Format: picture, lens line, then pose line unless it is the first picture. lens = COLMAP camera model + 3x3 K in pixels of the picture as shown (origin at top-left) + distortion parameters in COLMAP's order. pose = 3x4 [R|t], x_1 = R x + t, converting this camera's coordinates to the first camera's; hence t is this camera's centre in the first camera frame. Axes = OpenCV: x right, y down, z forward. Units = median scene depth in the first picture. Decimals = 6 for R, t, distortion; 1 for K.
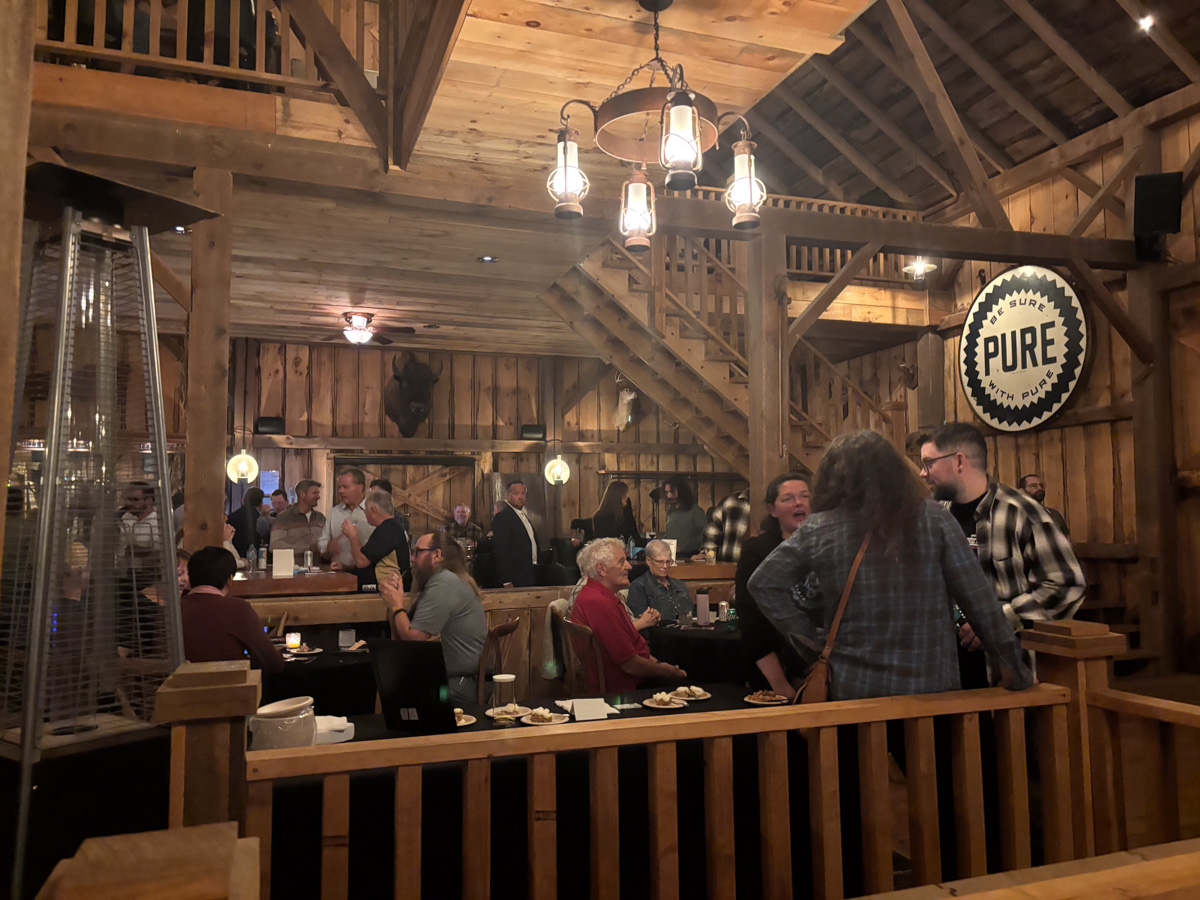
lens RADIAL K [[912.3, 0, 599.5], [0, 912.3, 440.7], [0, 0, 1]] dist [0.045633, -0.029777]
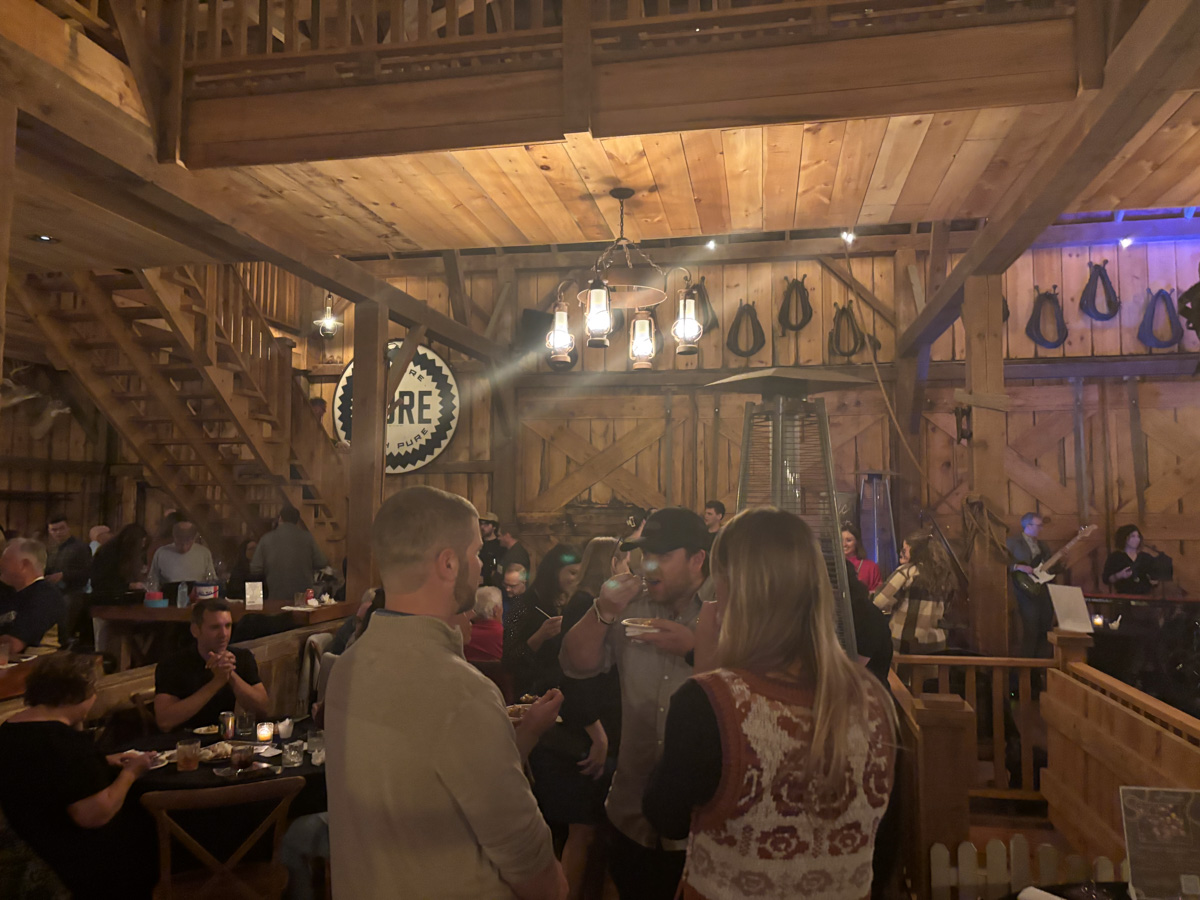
lens RADIAL K [[912.3, 0, 599.2], [0, 912.3, 450.9], [0, 0, 1]] dist [0.045633, -0.029777]
pose [[0.504758, 0.068582, 0.860533, -0.480863], [-0.080984, 0.996205, -0.031892, -0.024830], [-0.859454, -0.053592, 0.508396, 0.145450]]
